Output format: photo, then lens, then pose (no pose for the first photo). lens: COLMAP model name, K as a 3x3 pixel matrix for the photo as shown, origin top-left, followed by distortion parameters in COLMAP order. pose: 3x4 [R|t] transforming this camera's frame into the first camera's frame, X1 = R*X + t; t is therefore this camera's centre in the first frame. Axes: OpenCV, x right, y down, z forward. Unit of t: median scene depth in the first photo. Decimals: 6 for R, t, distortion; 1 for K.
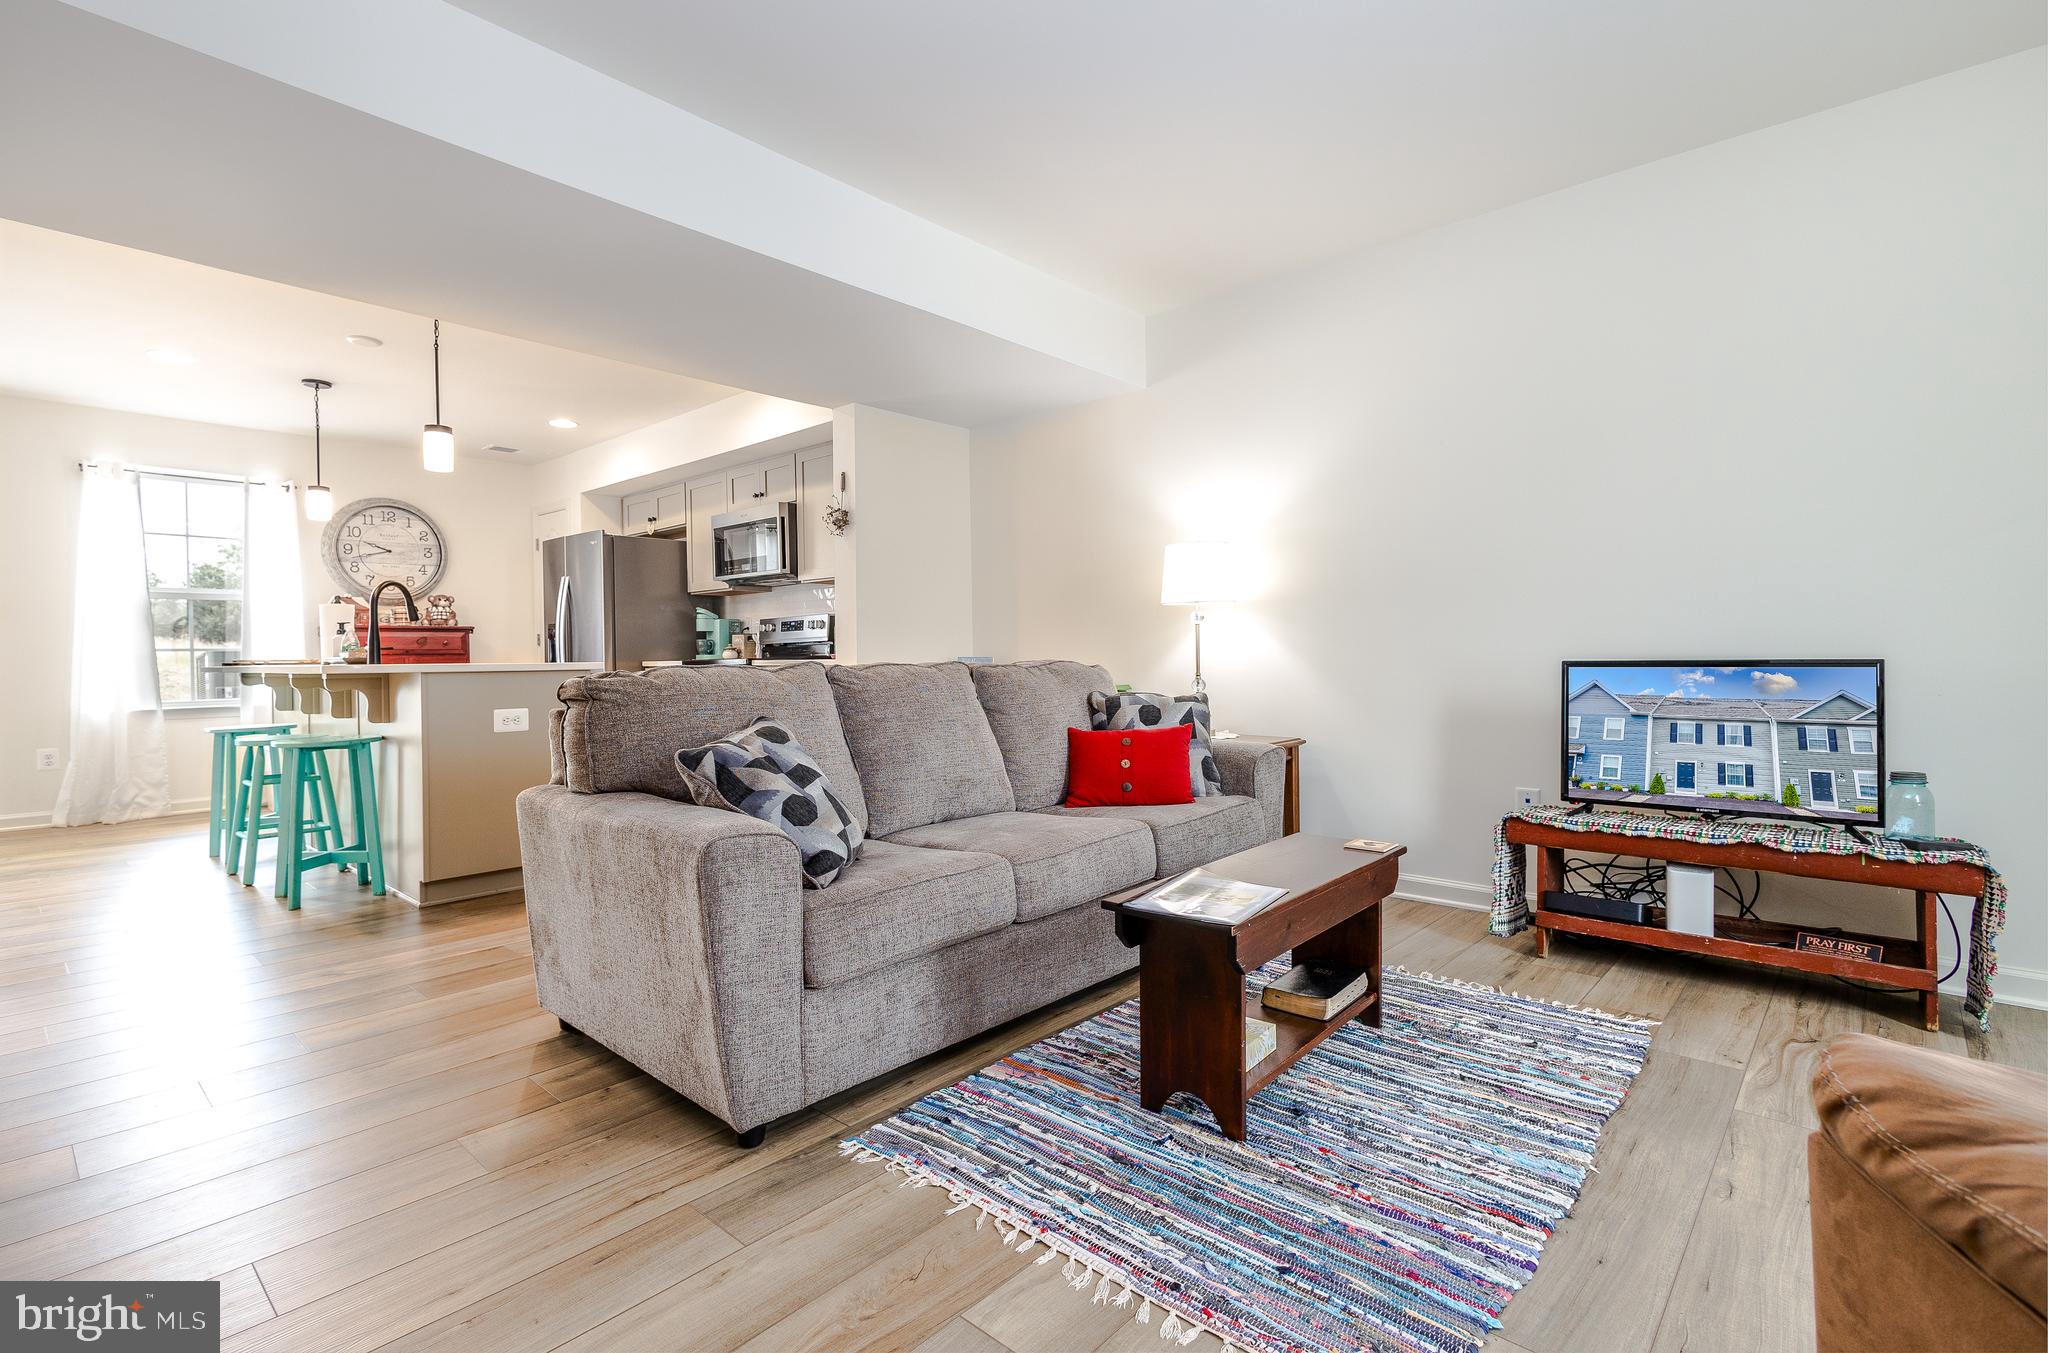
lens RADIAL K [[949.0, 0, 1019.1], [0, 949.0, 662.7], [0, 0, 1]] dist [0.008010, -0.000764]
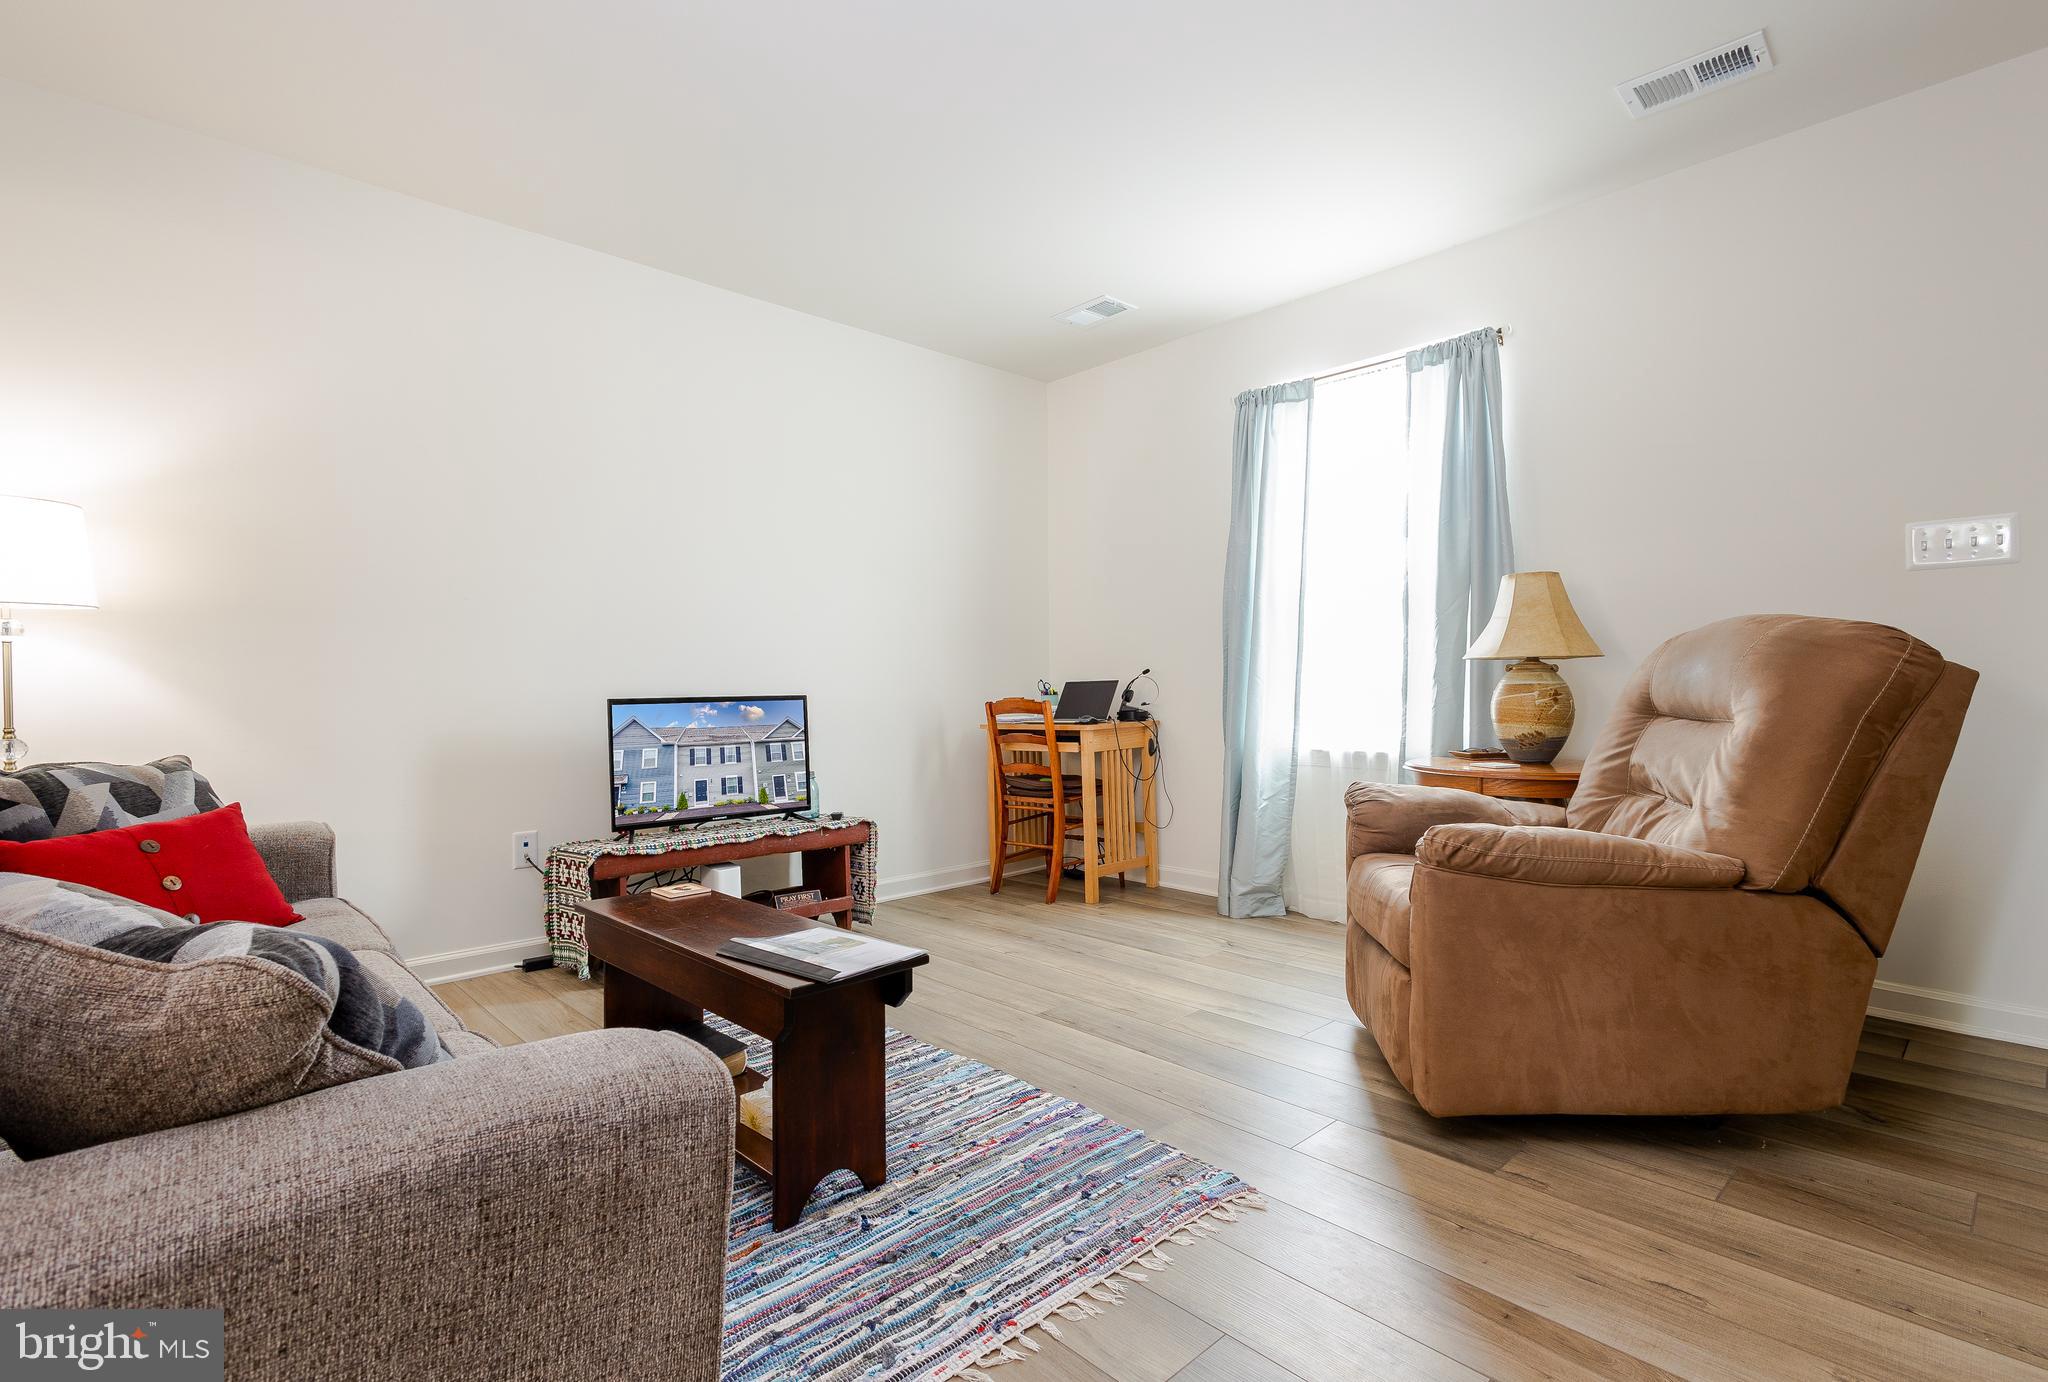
lens RADIAL K [[958.2, 0, 1014.3], [0, 958.2, 647.8], [0, 0, 1]] dist [0.000756, 0.000336]
pose [[0.081450, 0.044402, 0.995688, -0.494964], [0.013538, 0.998866, -0.045651, -0.004024], [-0.996585, 0.017198, 0.080756, 0.492899]]
